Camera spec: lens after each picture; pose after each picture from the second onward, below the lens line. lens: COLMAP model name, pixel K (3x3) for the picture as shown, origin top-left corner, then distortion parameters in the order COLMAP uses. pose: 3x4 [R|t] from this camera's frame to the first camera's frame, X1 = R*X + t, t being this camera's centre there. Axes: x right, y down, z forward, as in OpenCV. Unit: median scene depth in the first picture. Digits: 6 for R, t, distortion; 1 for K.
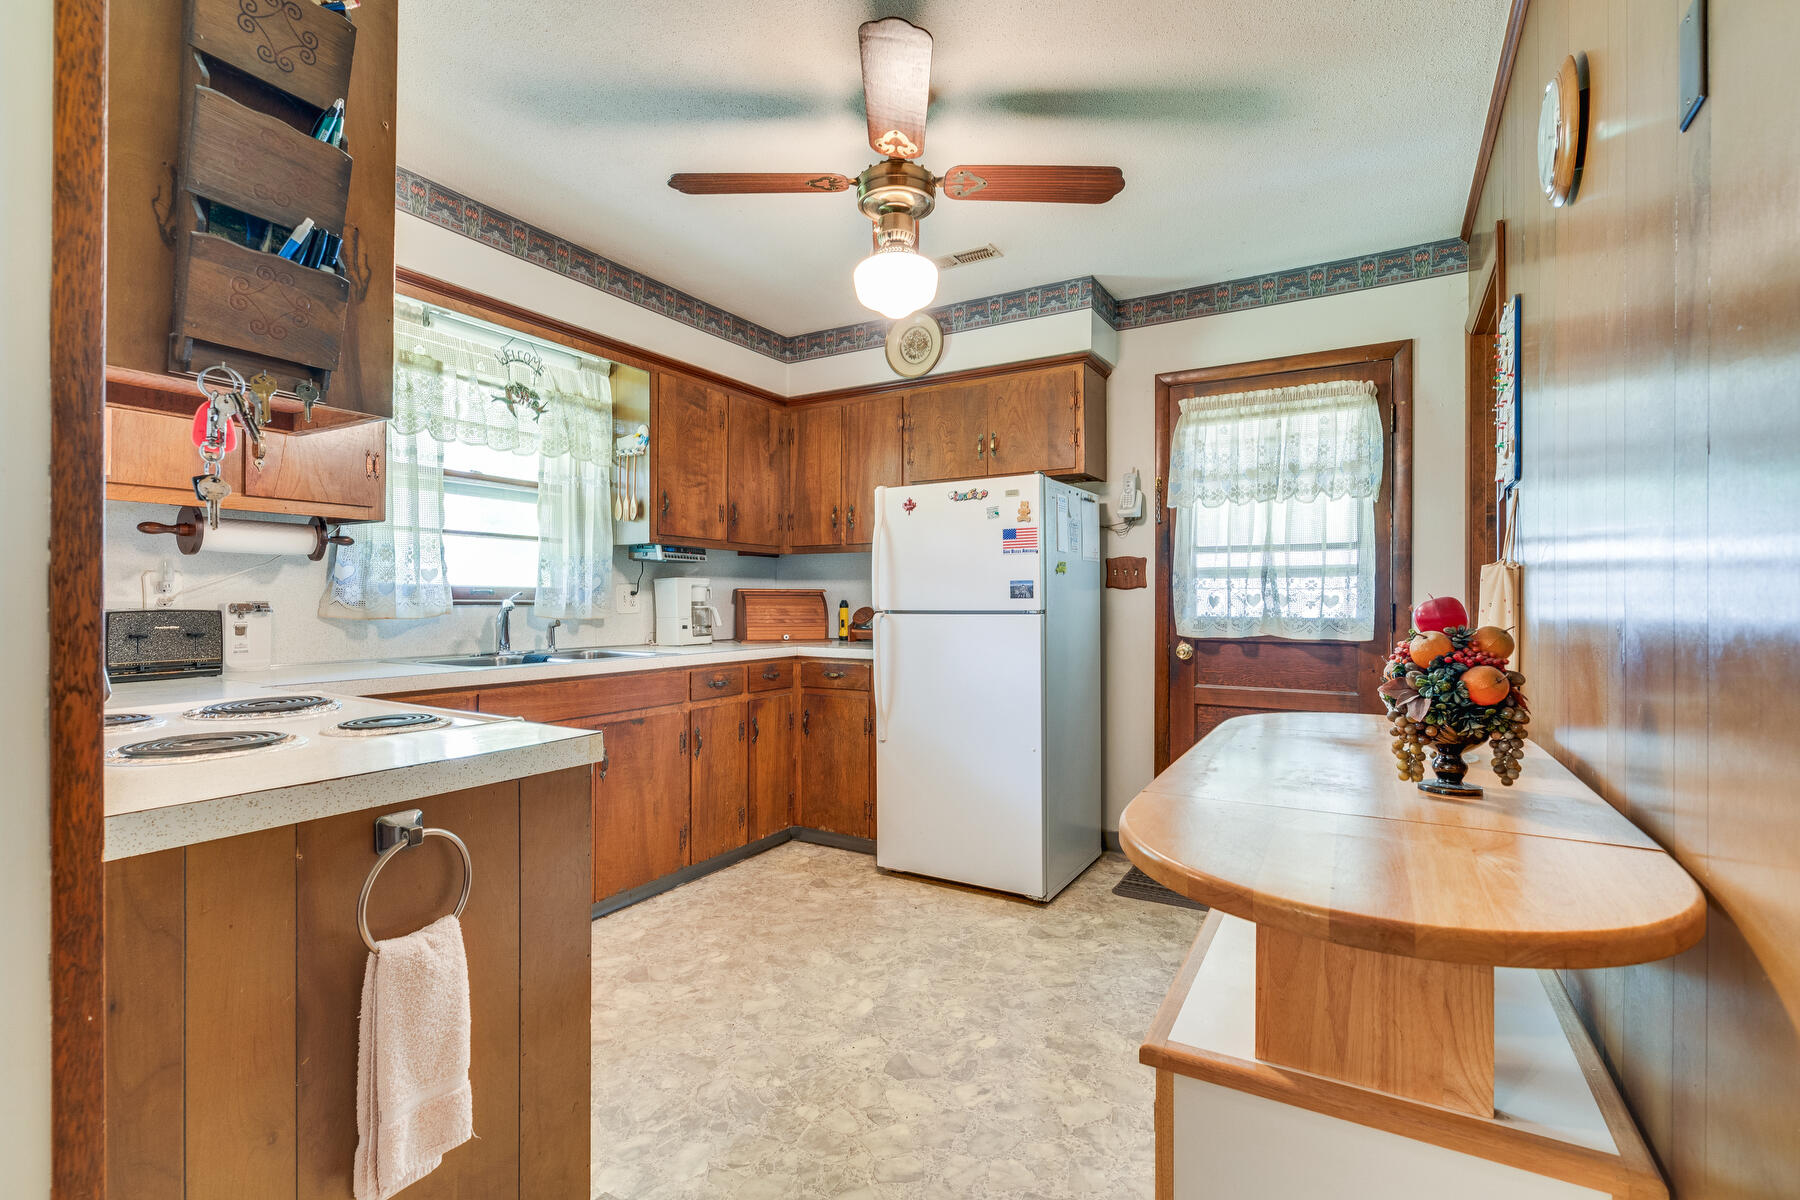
lens RADIAL K [[816.2, 0, 900.0], [0, 816.2, 600.0], [0, 0, 1]] dist [-0.000758, -0.000025]
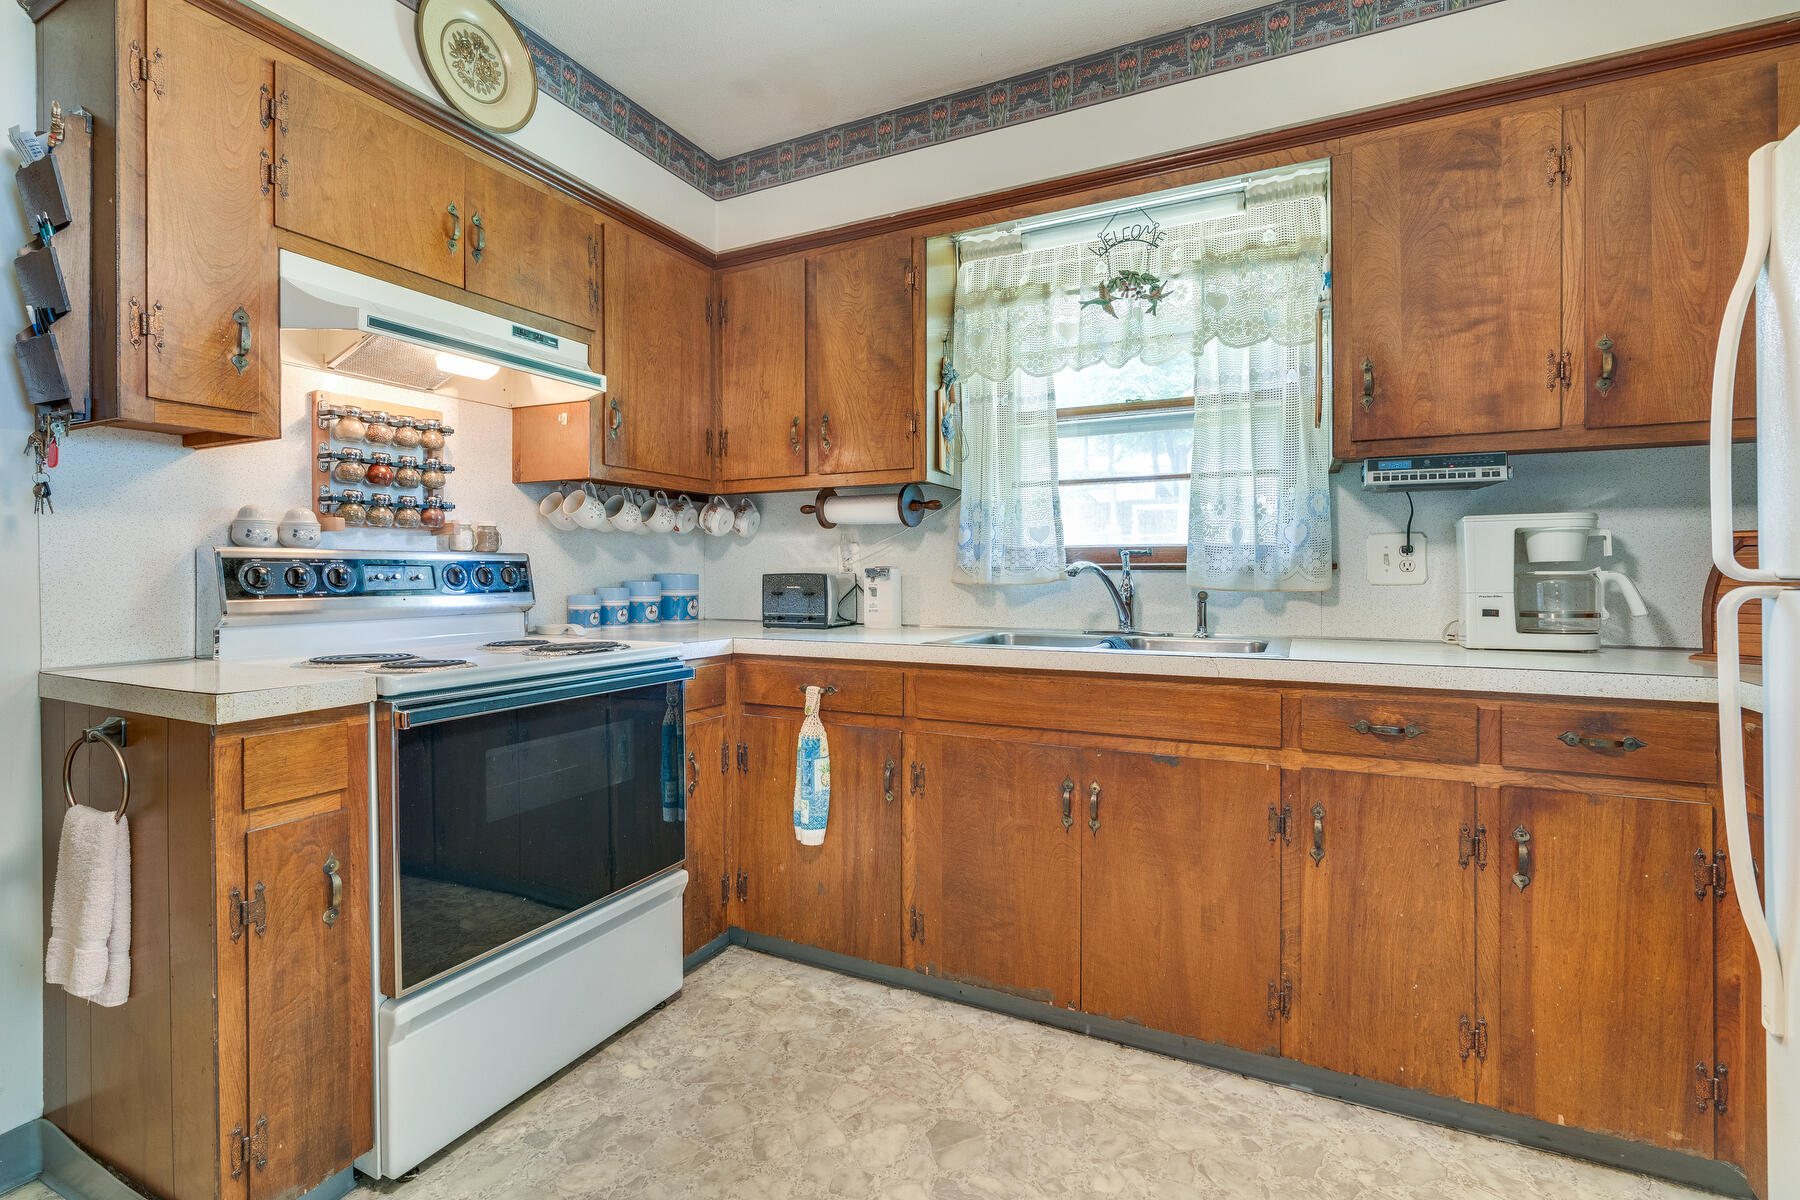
lens RADIAL K [[842.9, 0, 897.2], [0, 842.9, 571.9], [0, 0, 1]] dist [-0.002372, -0.000237]
pose [[0.065666, -0.001731, -0.997840, 0.283749], [0.004051, 0.999991, -0.001469, 0.008639], [0.997833, -0.003945, 0.065673, 0.740176]]
